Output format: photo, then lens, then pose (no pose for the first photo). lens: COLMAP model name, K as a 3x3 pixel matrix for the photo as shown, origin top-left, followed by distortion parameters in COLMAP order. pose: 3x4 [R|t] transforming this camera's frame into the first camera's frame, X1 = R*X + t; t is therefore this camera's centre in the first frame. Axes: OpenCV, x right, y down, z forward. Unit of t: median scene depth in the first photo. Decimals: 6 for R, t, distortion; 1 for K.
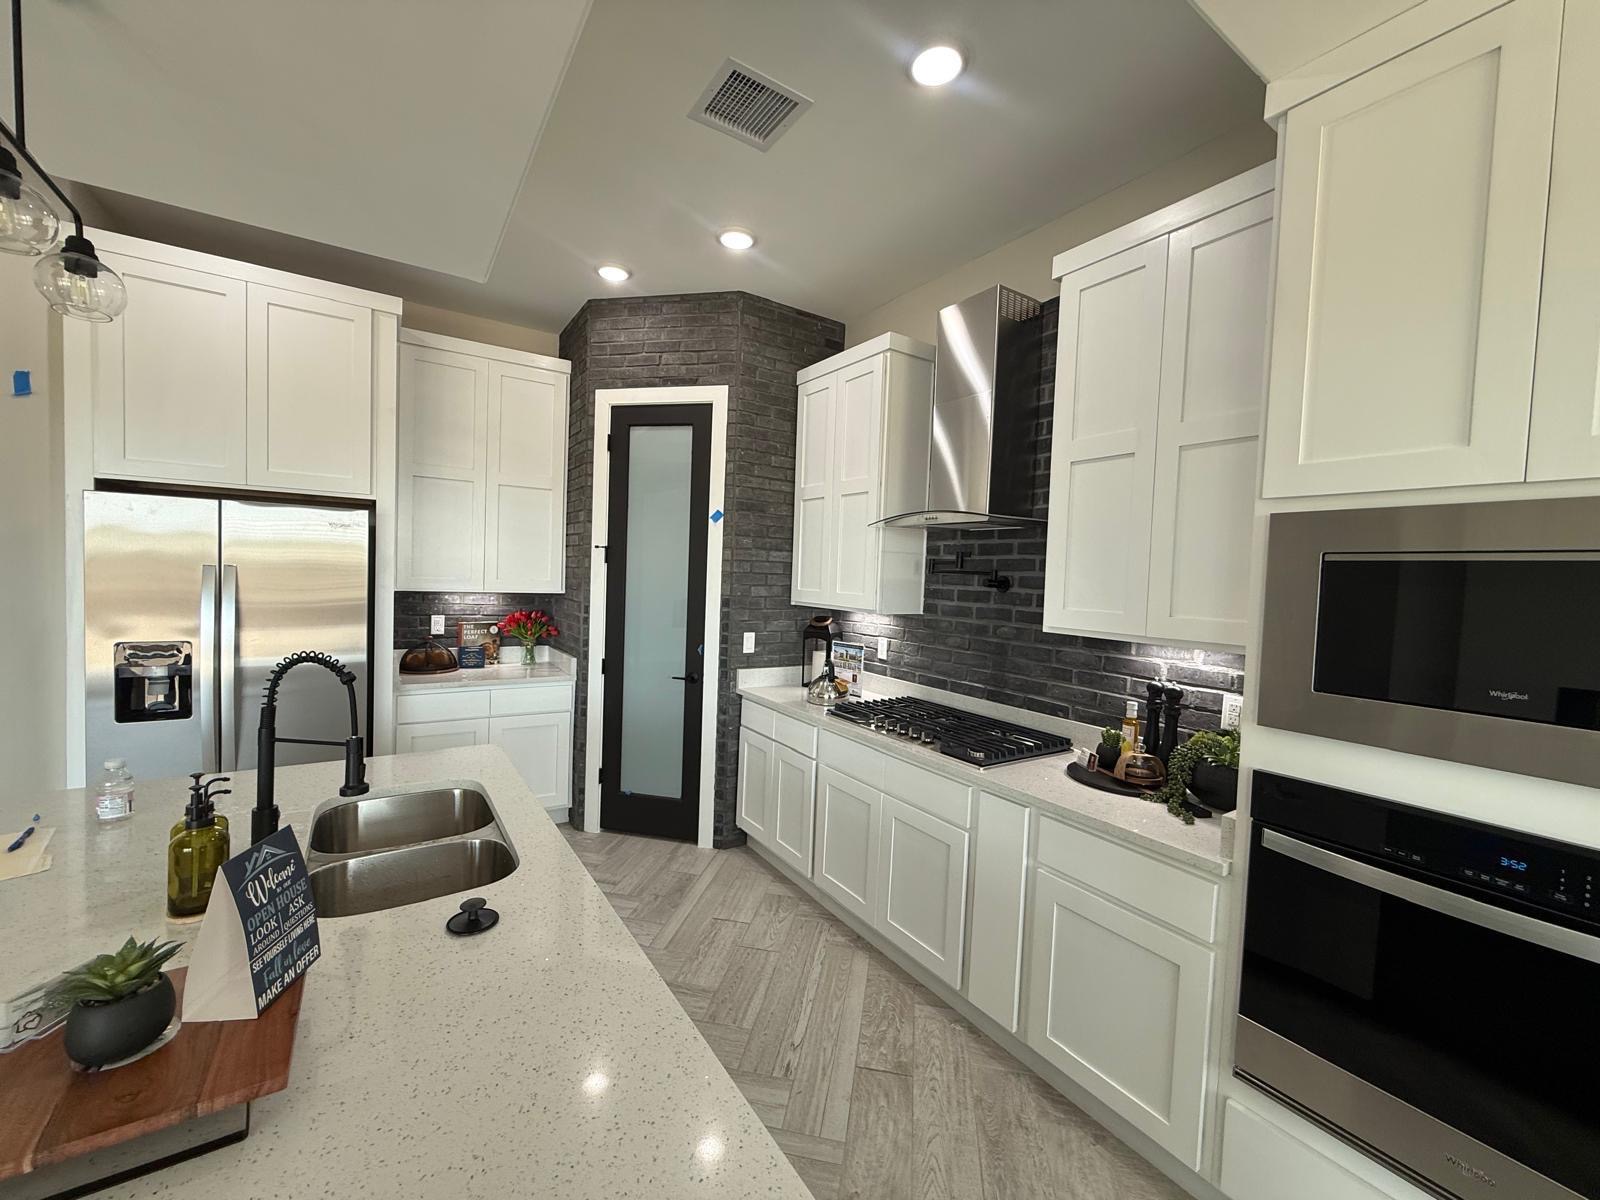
lens RADIAL K [[636.4, 0, 796.5], [0, 636.4, 599.7], [0, 0, 1]] dist [-0.000456, 0.000526]
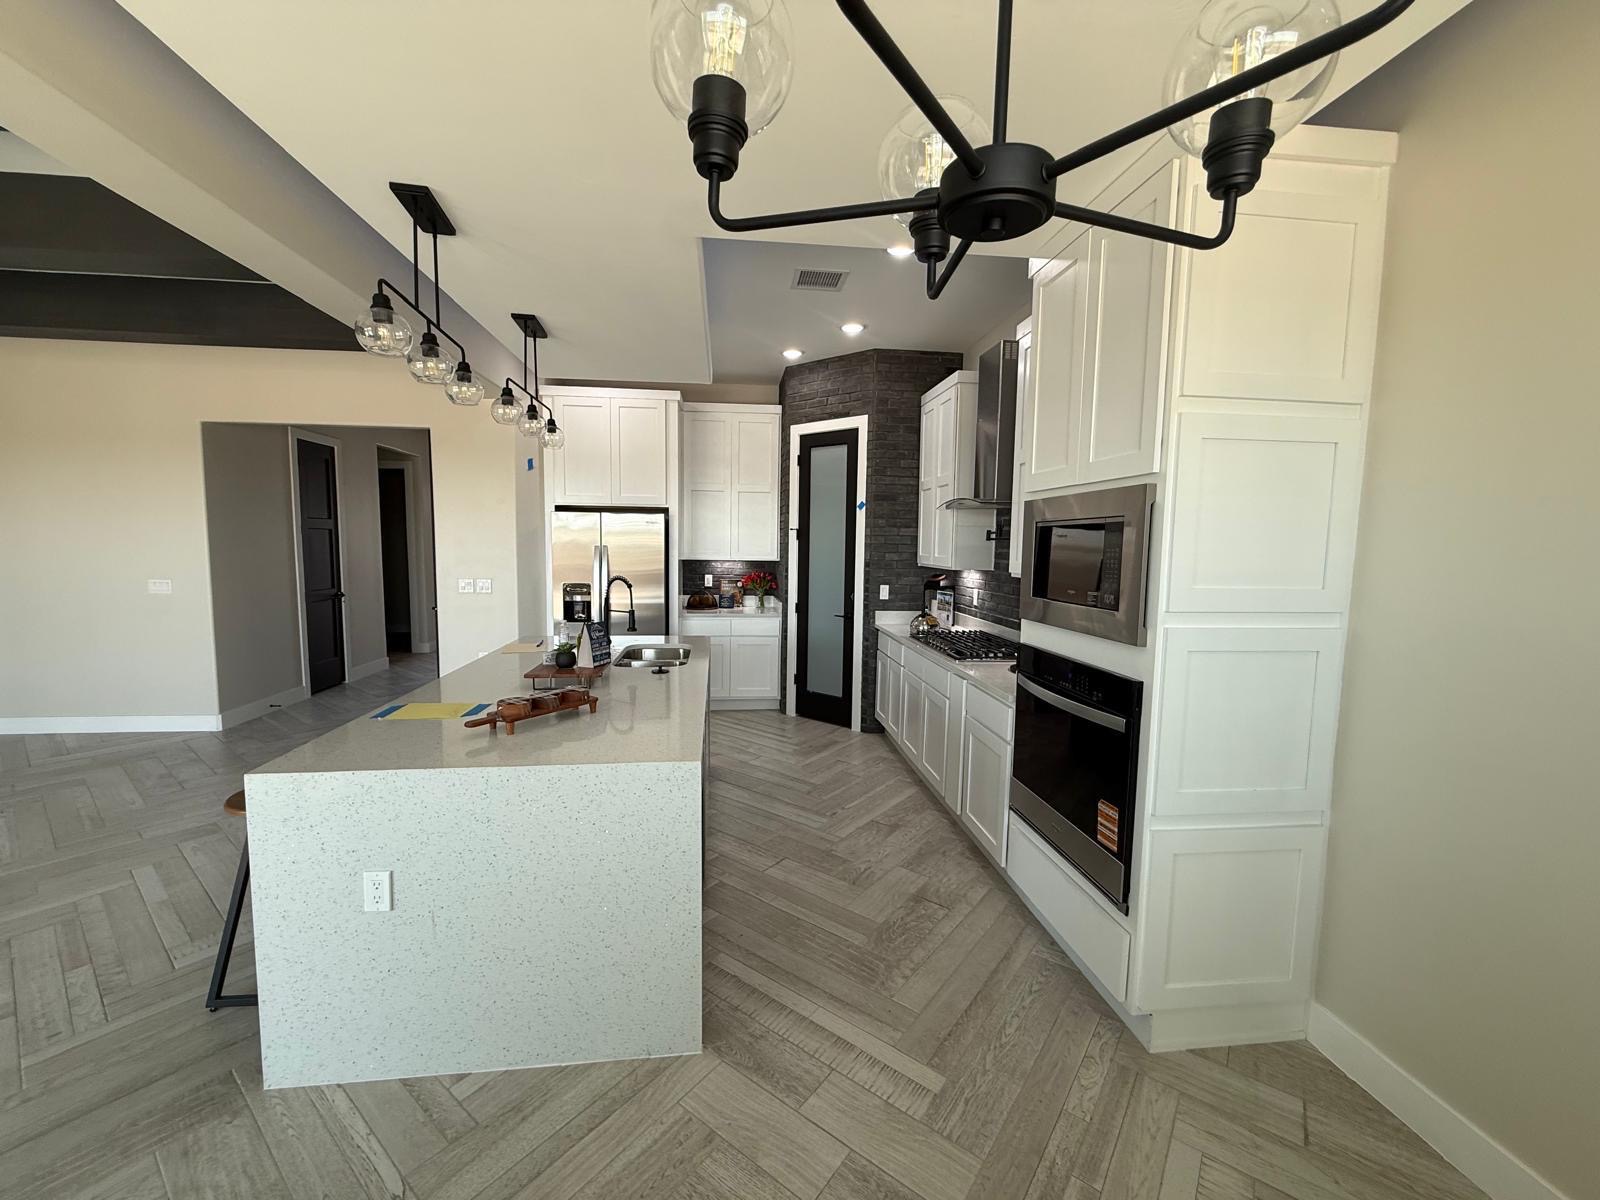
lens RADIAL K [[636.4, 0, 797.2], [0, 636.4, 598.2], [0, 0, 1]] dist [-0.000456, 0.000526]
pose [[0.893551, 0.014129, -0.448740, 0.395257], [0.001328, 0.999417, 0.034113, 0.031121], [0.448960, -0.031077, 0.893011, -0.371984]]
